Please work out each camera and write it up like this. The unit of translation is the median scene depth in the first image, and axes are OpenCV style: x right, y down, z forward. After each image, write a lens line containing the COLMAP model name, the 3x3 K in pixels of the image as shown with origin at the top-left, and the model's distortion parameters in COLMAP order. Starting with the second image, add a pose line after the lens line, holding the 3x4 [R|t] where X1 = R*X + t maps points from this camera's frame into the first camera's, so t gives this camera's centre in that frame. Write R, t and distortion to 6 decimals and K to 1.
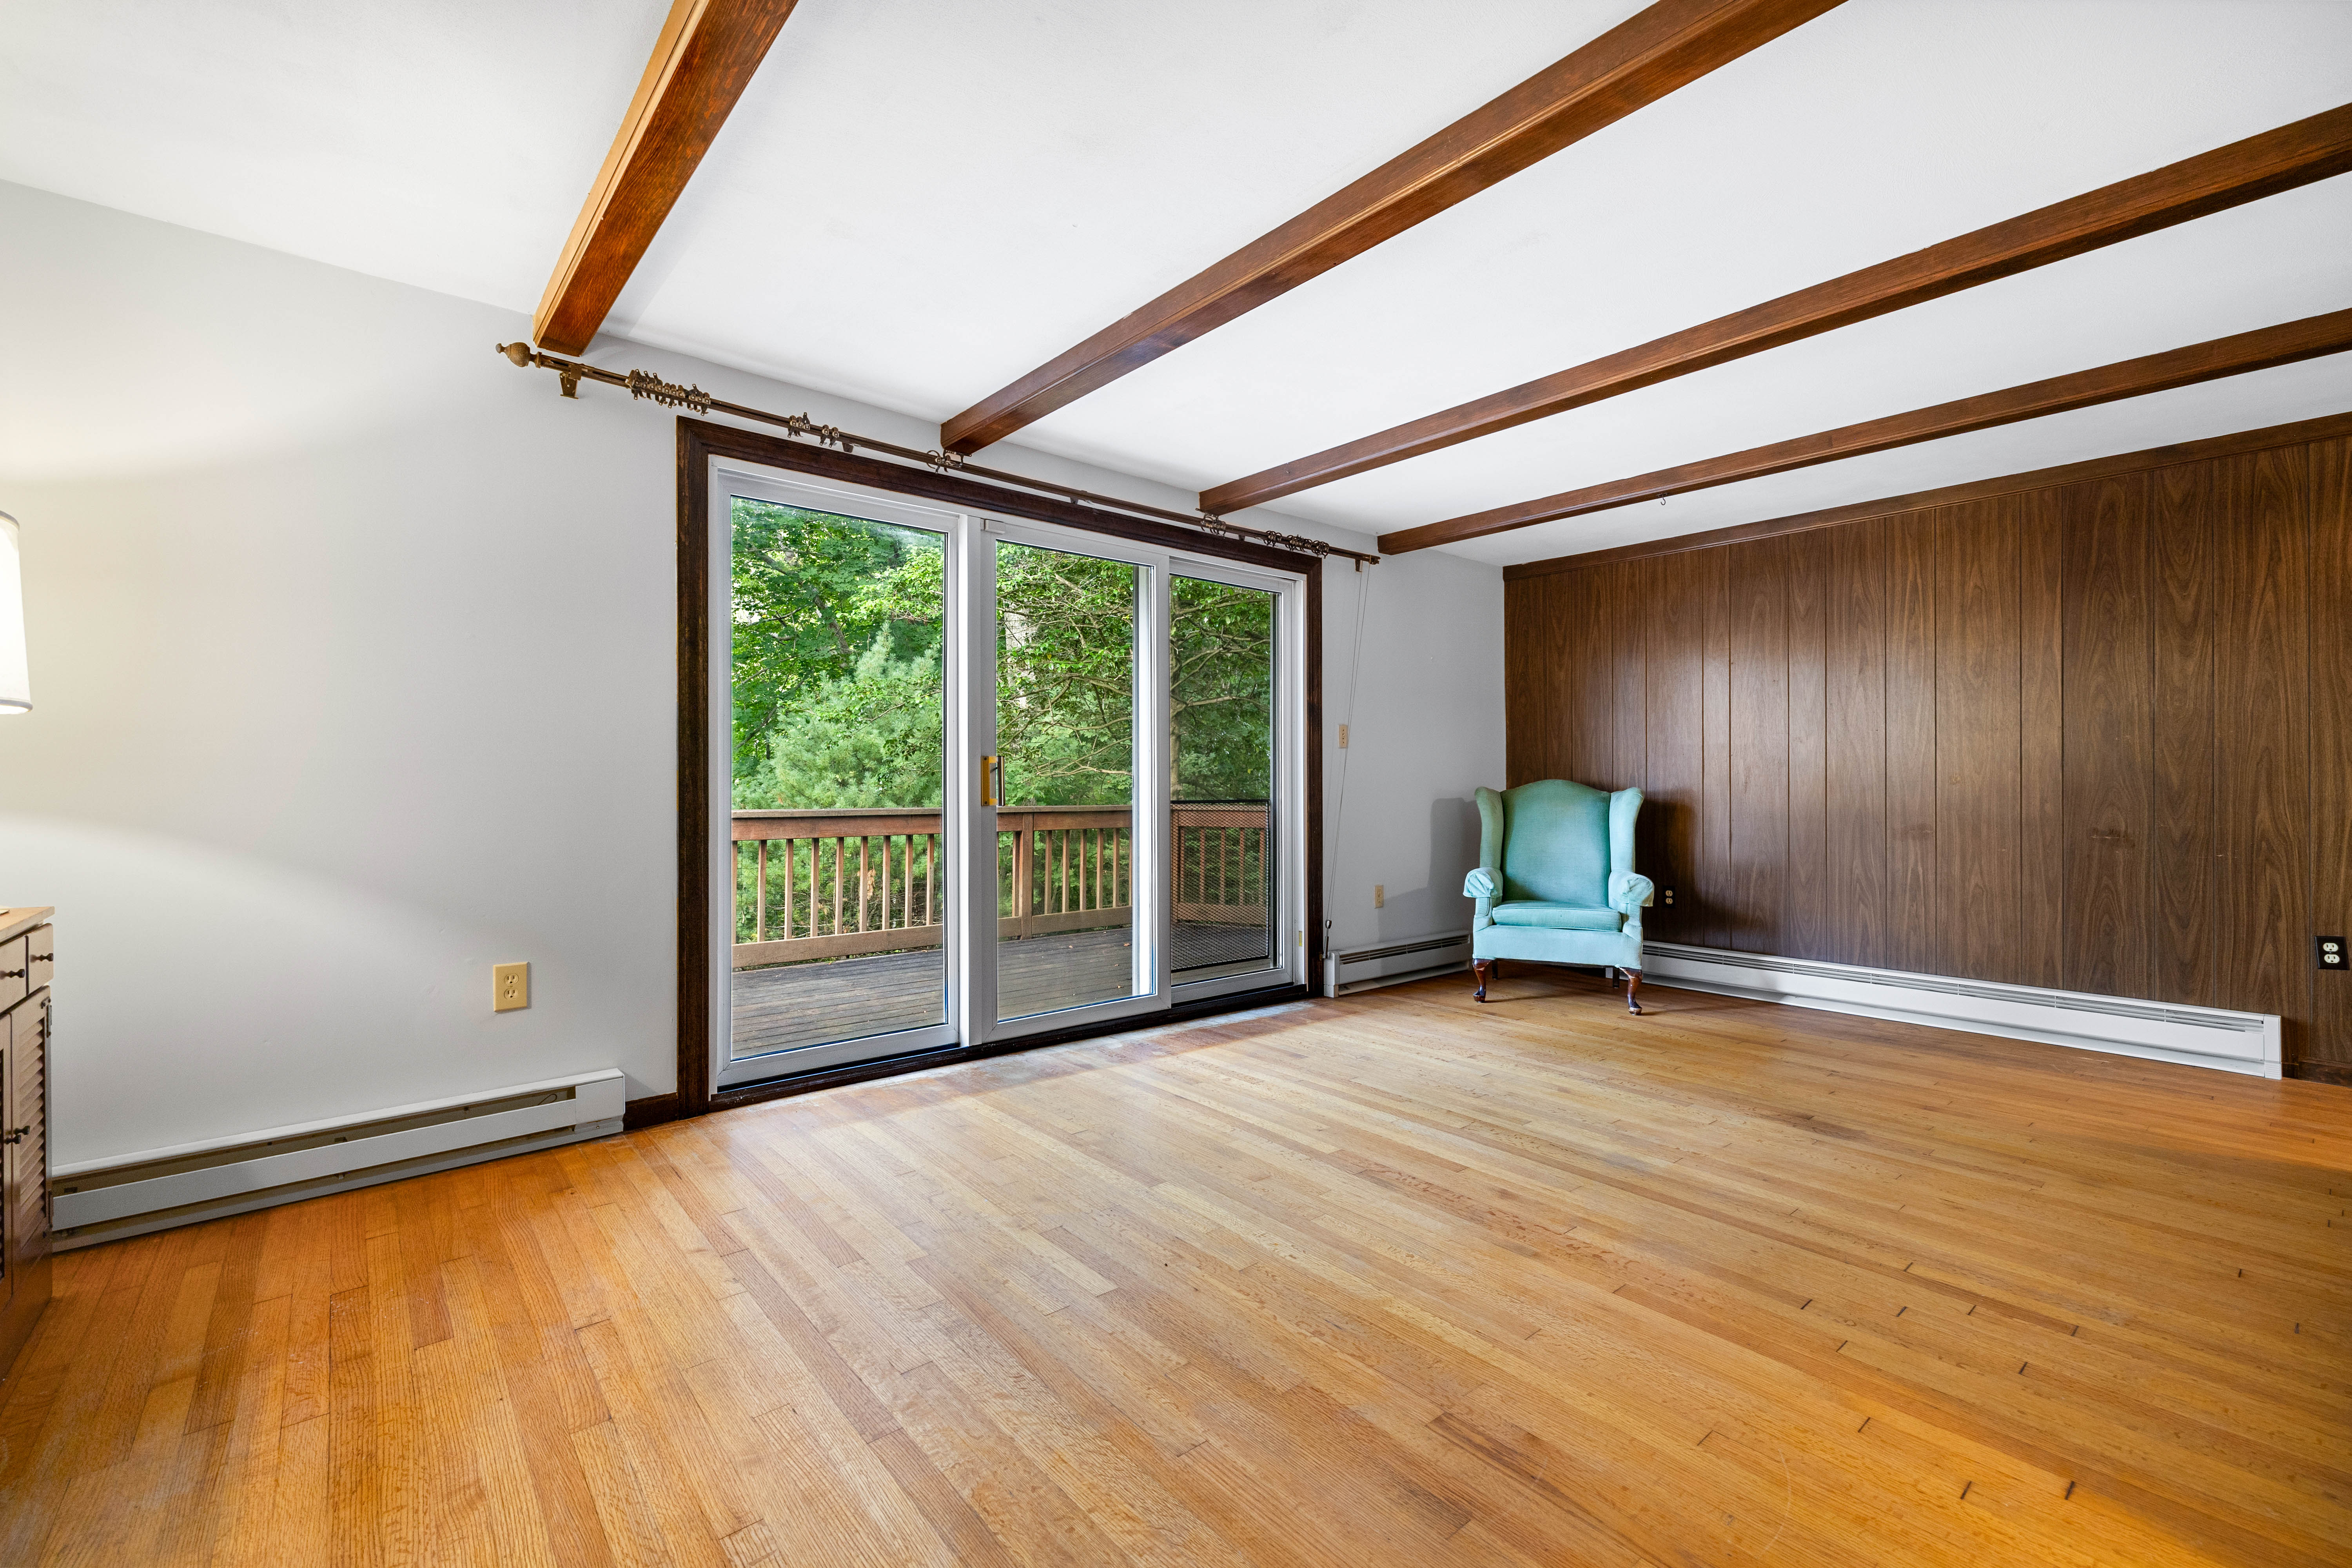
lens RADIAL K [[993.3, 0, 1177.0], [0, 993.3, 785.7], [0, 0, 1]] dist [0.000839, 0.000701]
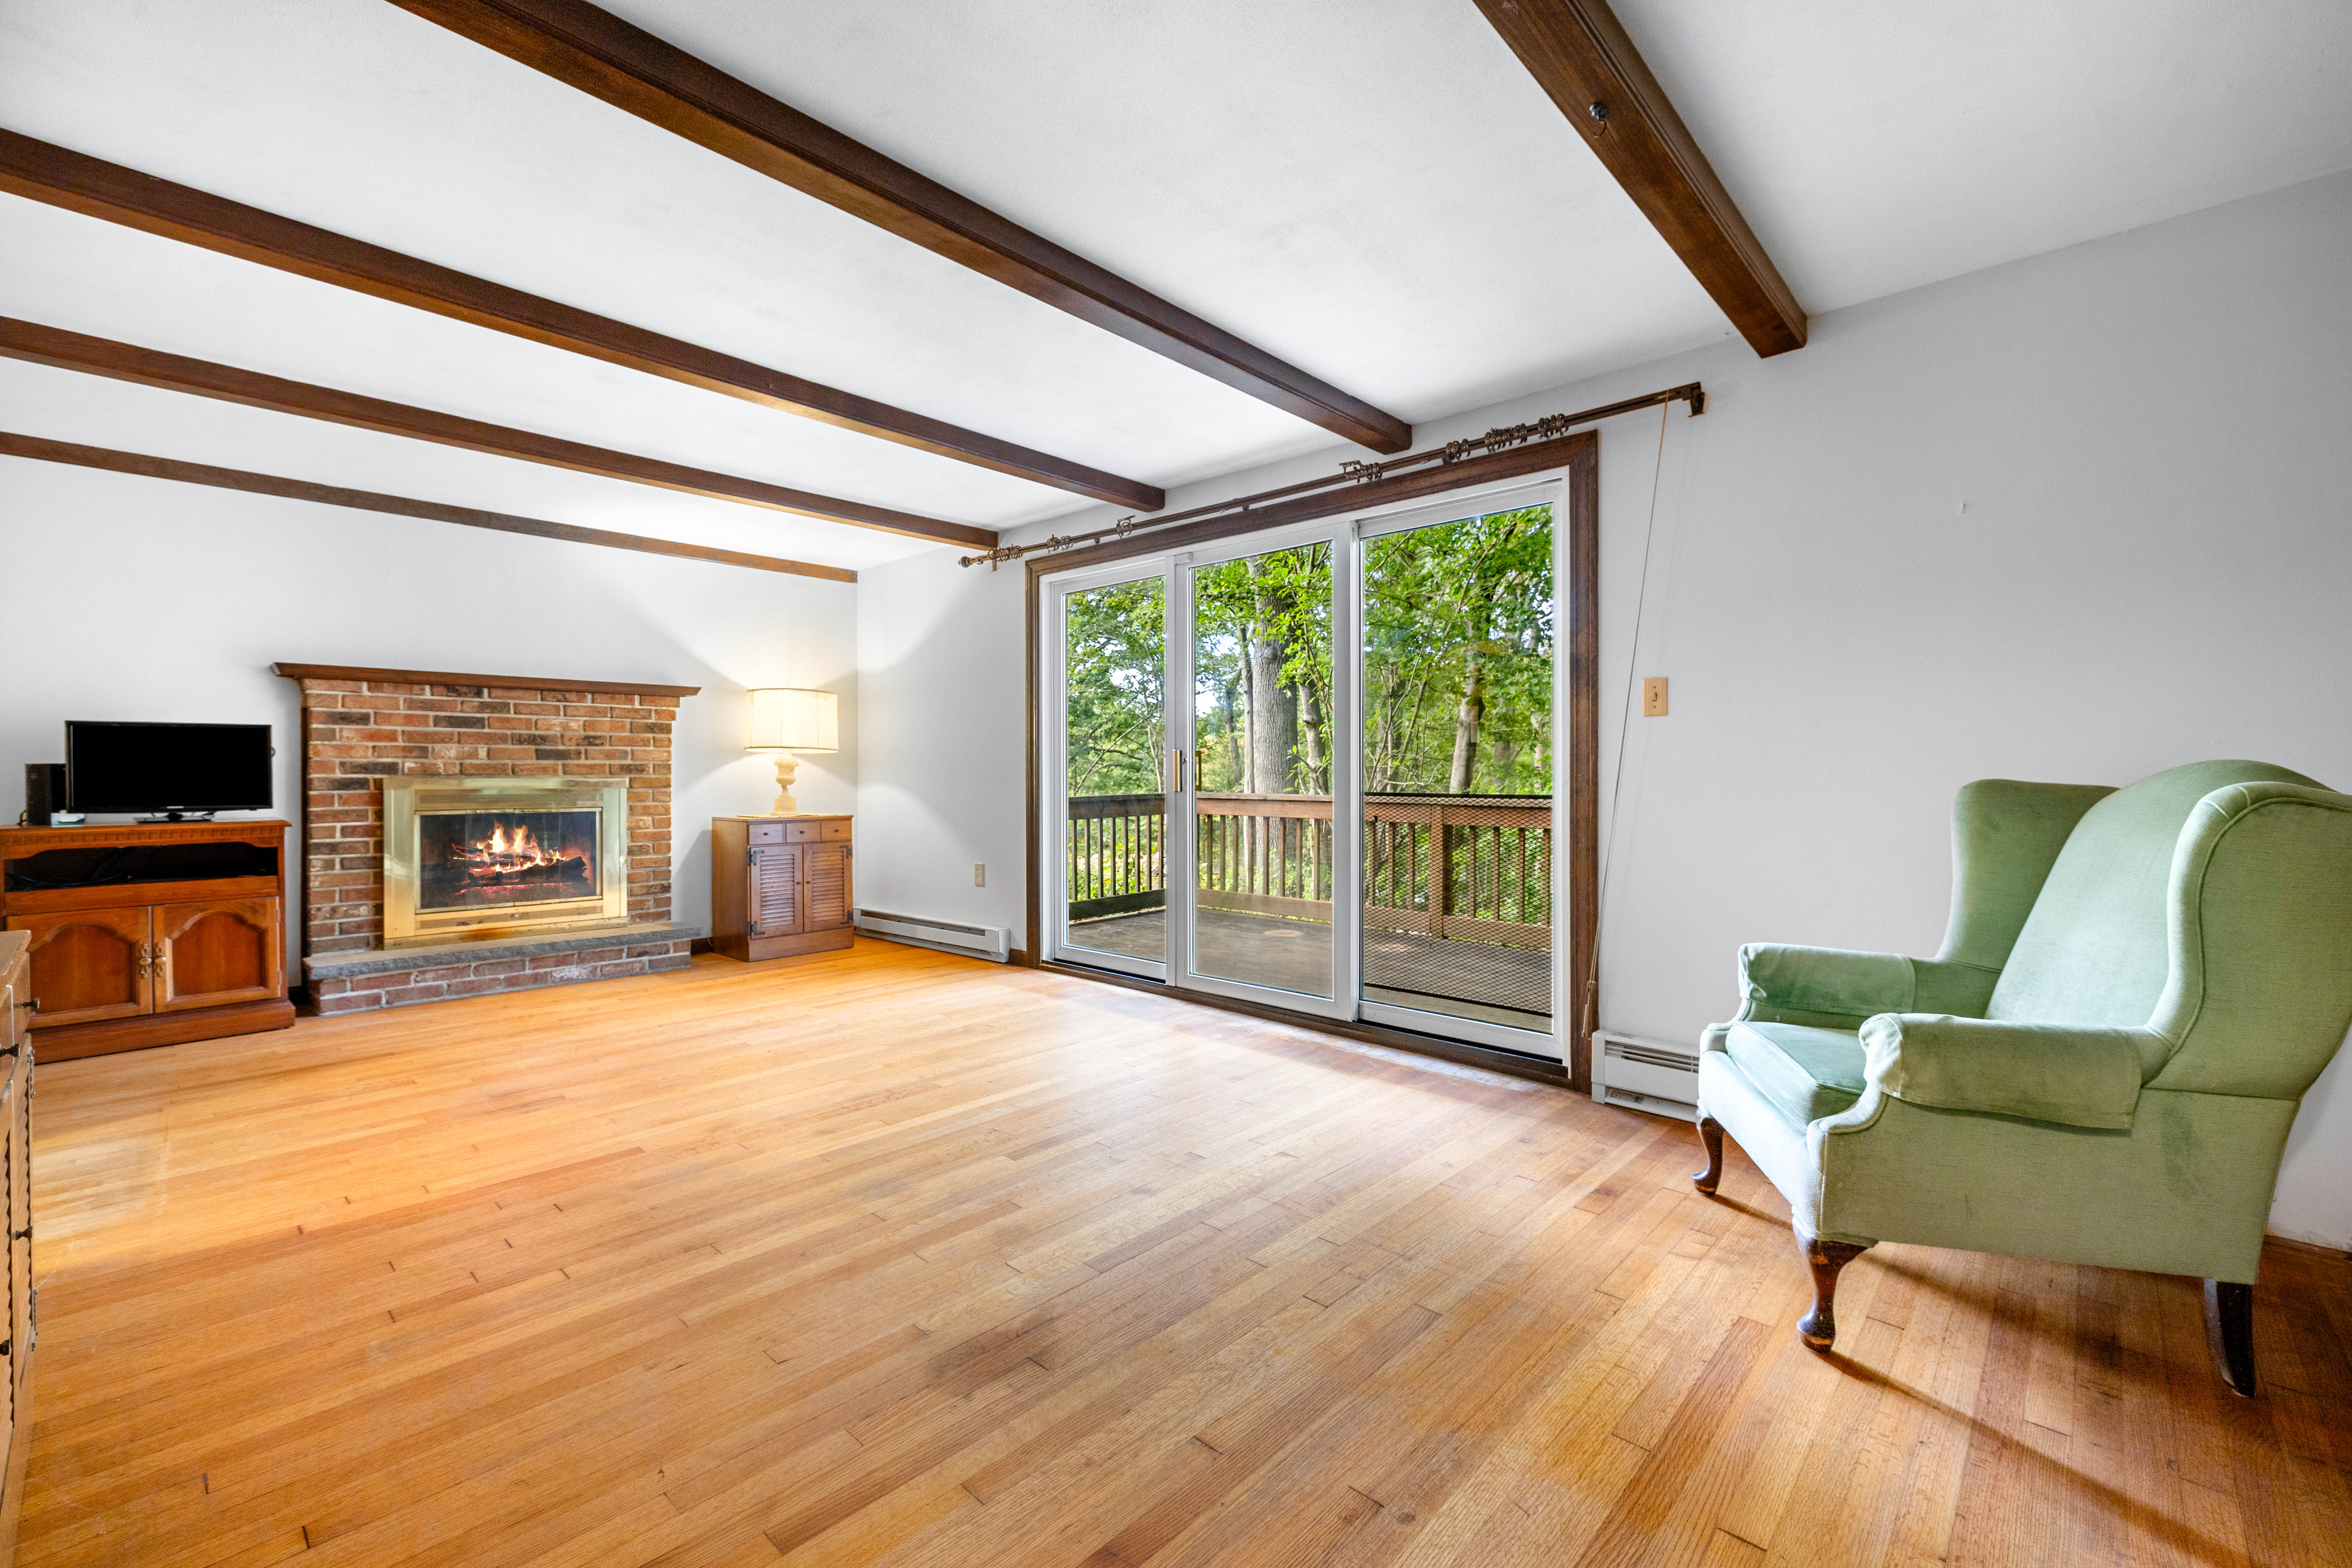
lens RADIAL K [[993.3, 0, 1159.4], [0, 993.3, 774.6], [0, 0, 1]] dist [0.000839, 0.000701]
pose [[0.109123, -0.000818, -0.994028, 1.037750], [-0.004277, 0.999990, -0.001292, 0.002158], [0.994019, 0.004392, 0.109118, 0.868380]]
